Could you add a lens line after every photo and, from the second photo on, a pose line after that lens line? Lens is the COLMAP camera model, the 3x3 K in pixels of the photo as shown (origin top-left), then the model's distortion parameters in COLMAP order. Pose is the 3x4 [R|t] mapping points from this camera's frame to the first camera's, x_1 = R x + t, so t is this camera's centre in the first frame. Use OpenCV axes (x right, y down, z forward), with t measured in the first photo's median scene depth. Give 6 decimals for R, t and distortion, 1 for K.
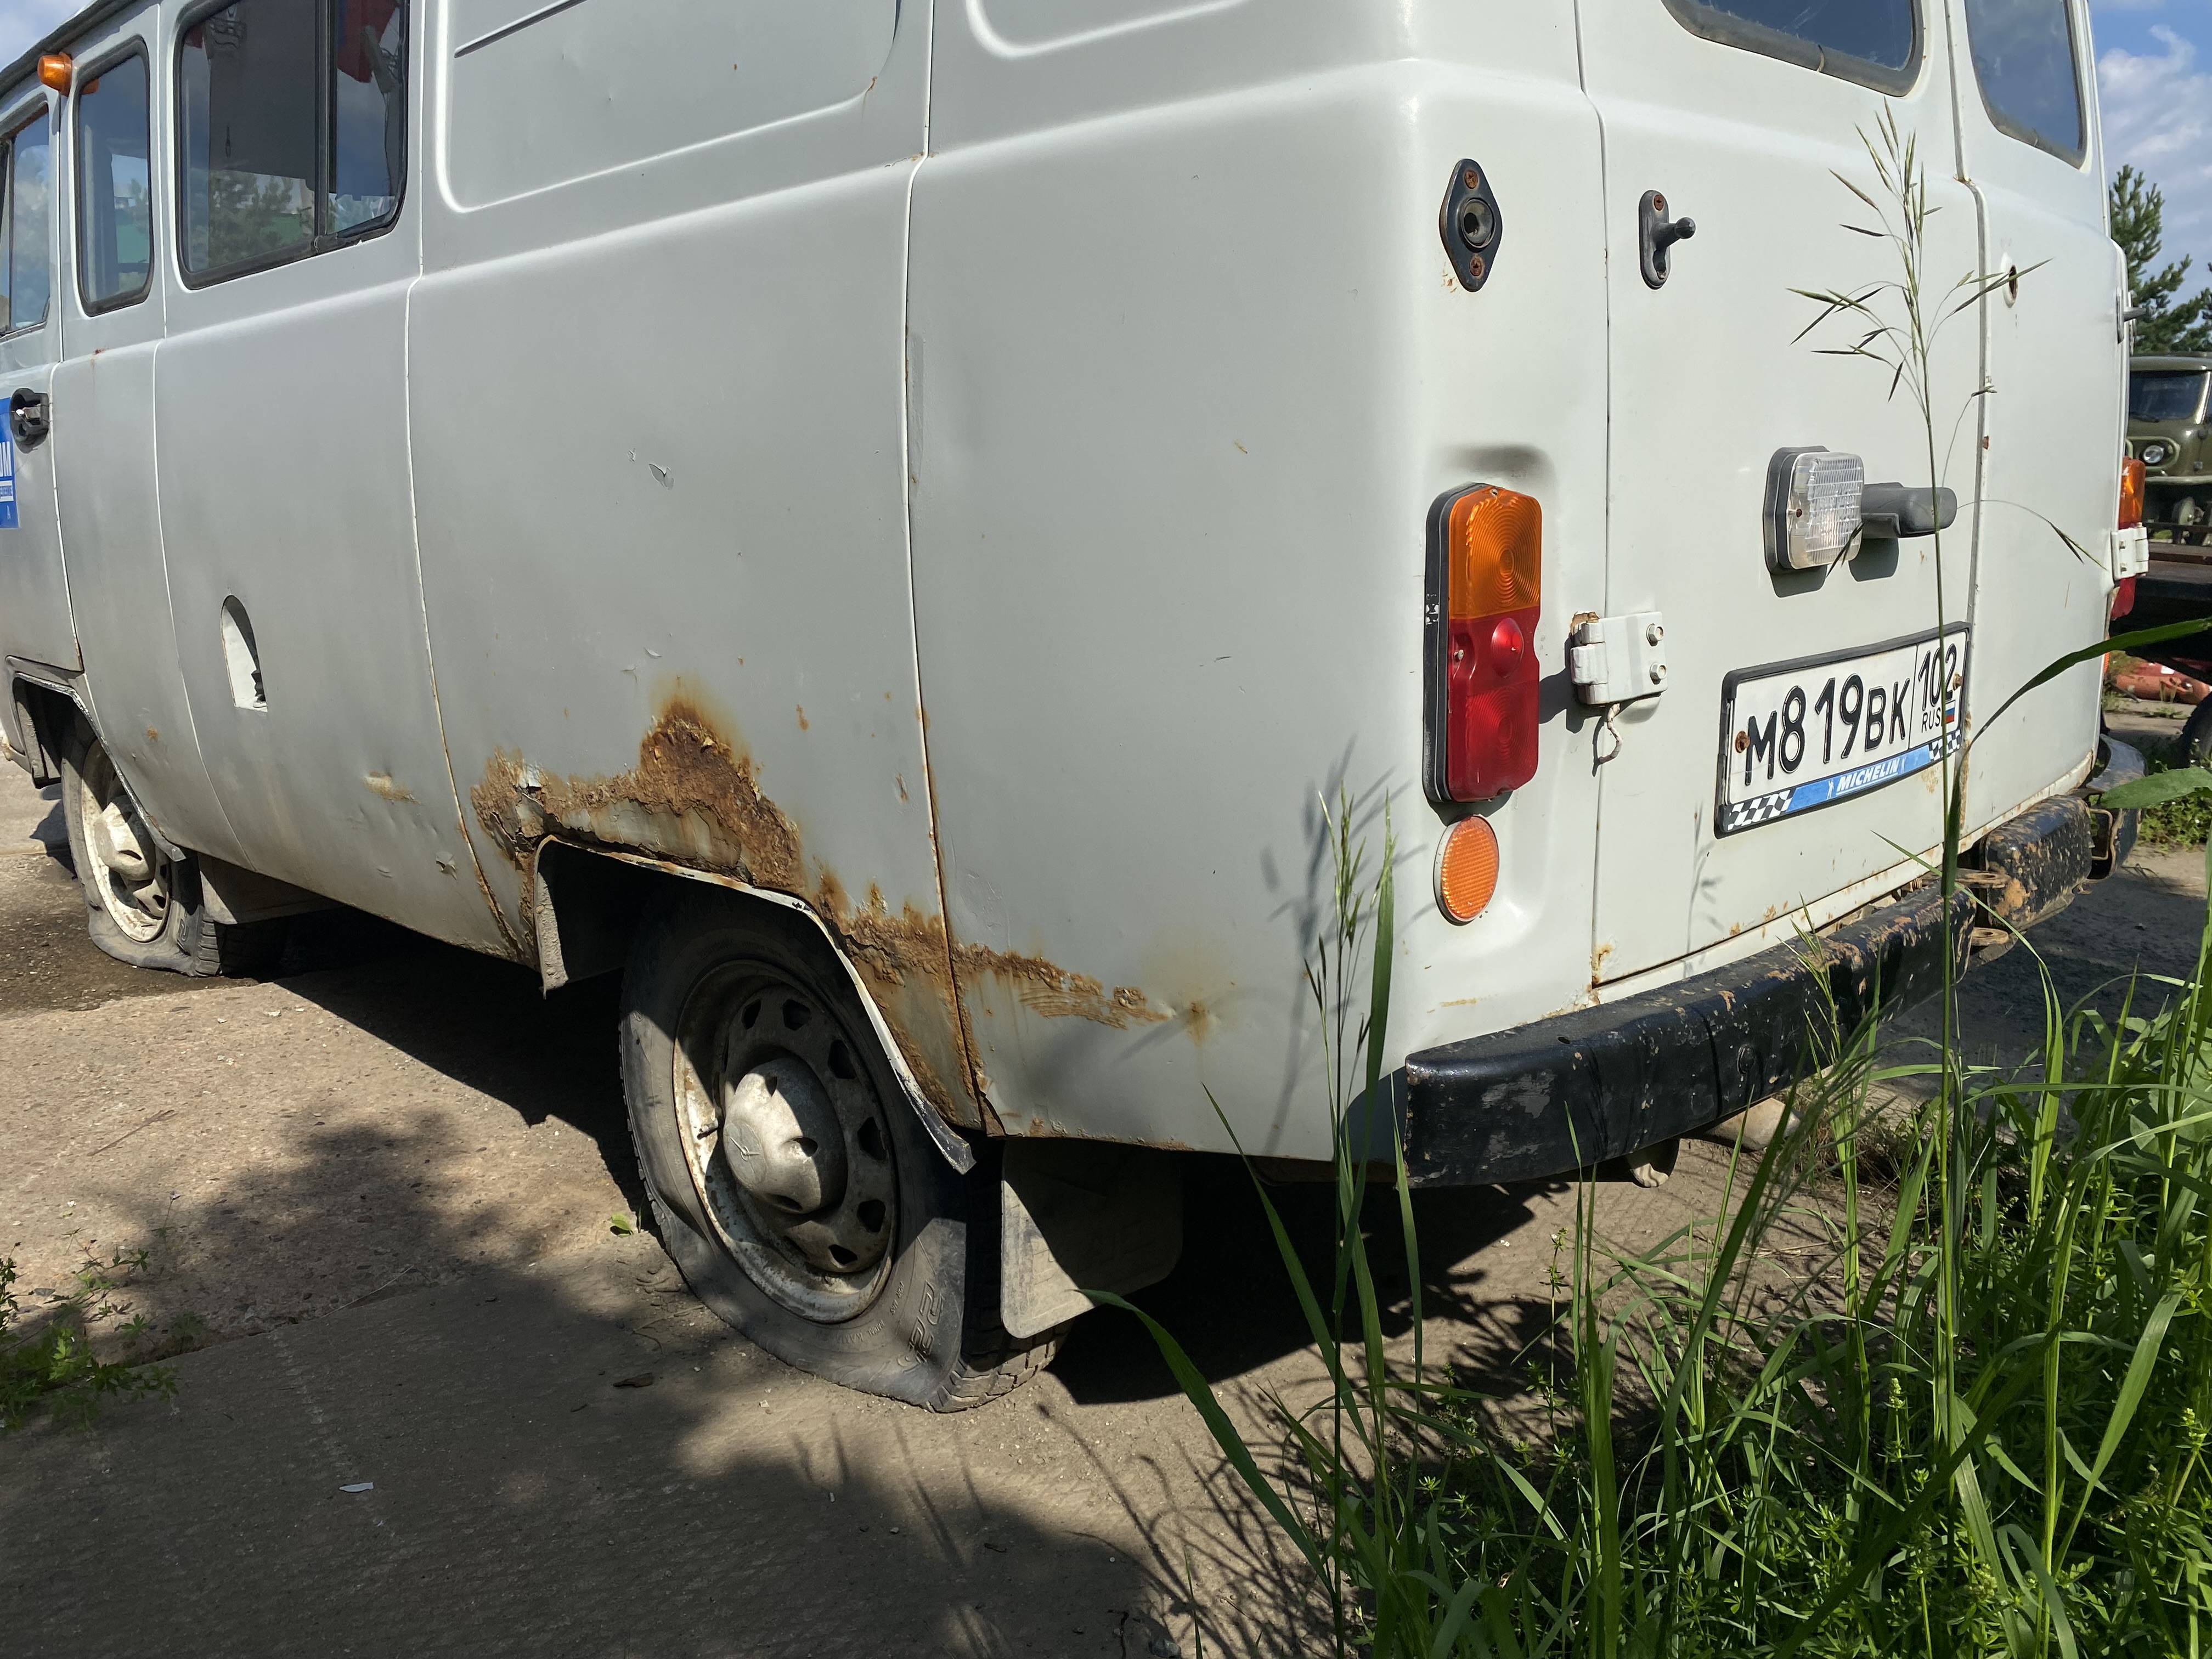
lens RADIAL K [[1747.5, 0, 1106.0], [0, 1747.5, 829.5], [0, 0, 1]] dist [0.004506, -0.022592]
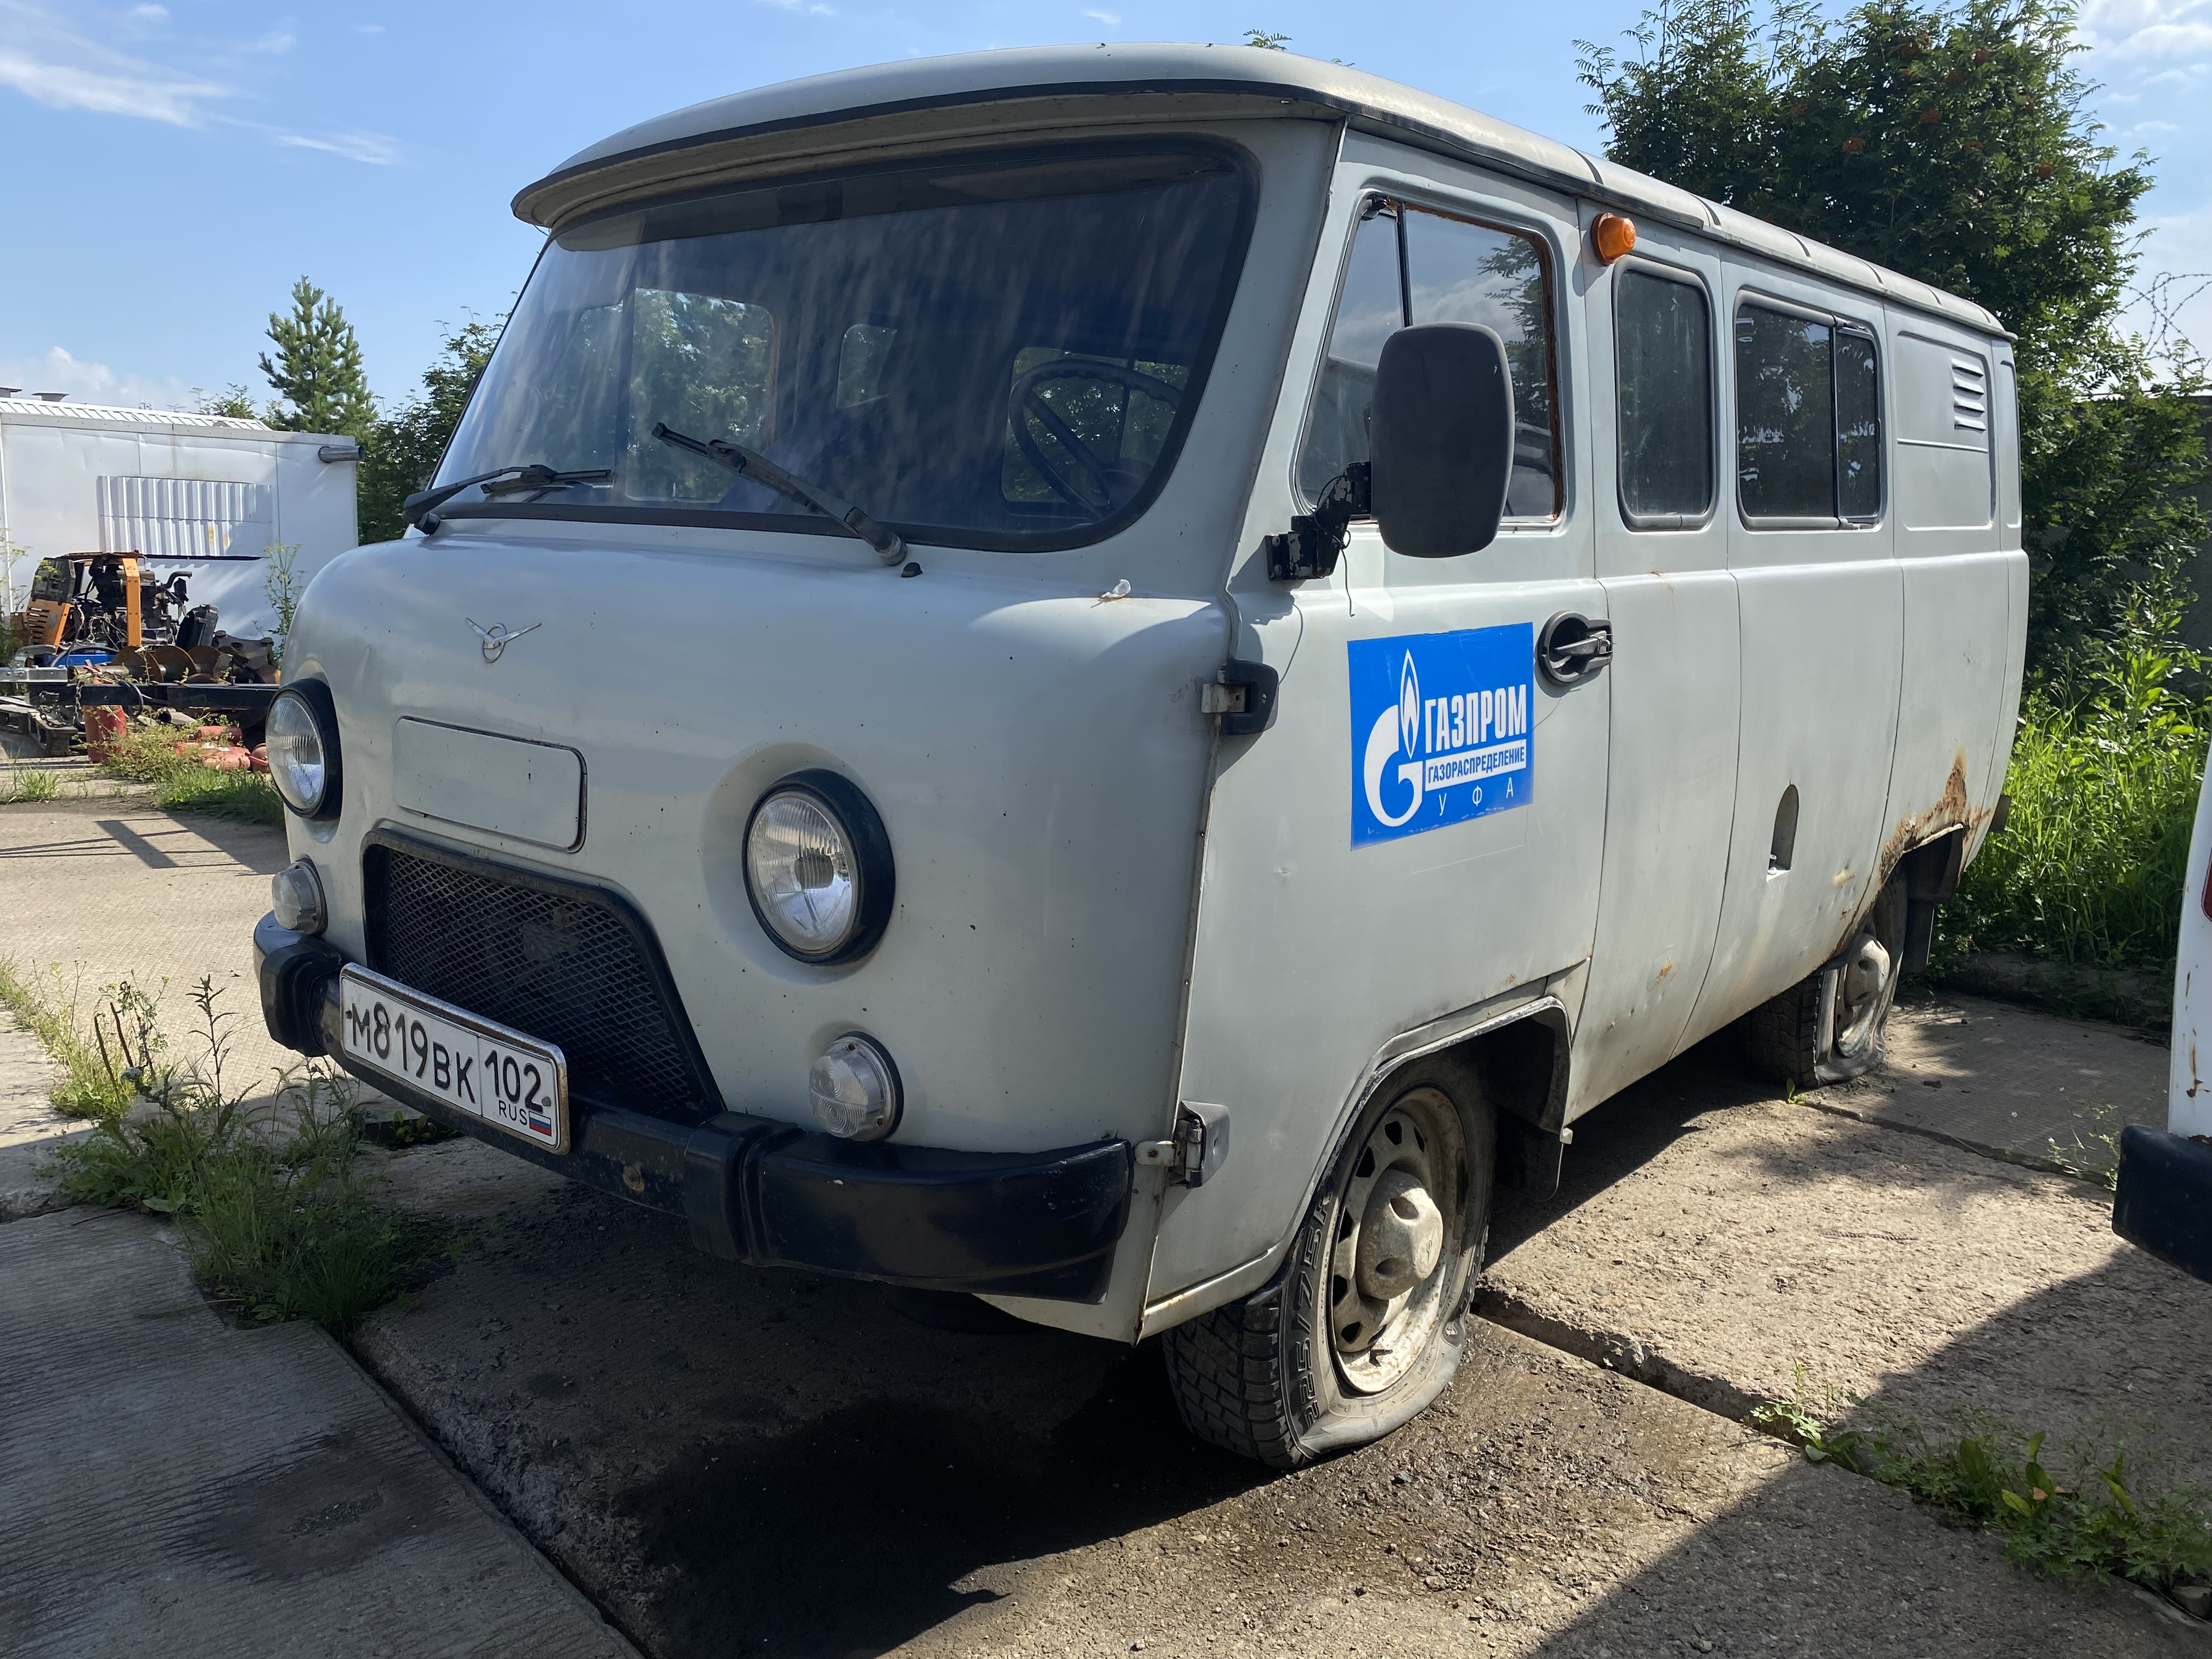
lens RADIAL K [[1734.0, 0, 1117.4], [0, 1734.0, 835.7], [0, 0, 1]] dist [0.001570, -0.018385]
pose [[-0.096495, -0.170985, 0.980537, -2.235535], [0.196048, 0.962570, 0.187145, -0.565663], [-0.975835, 0.210291, -0.059362, 2.082004]]
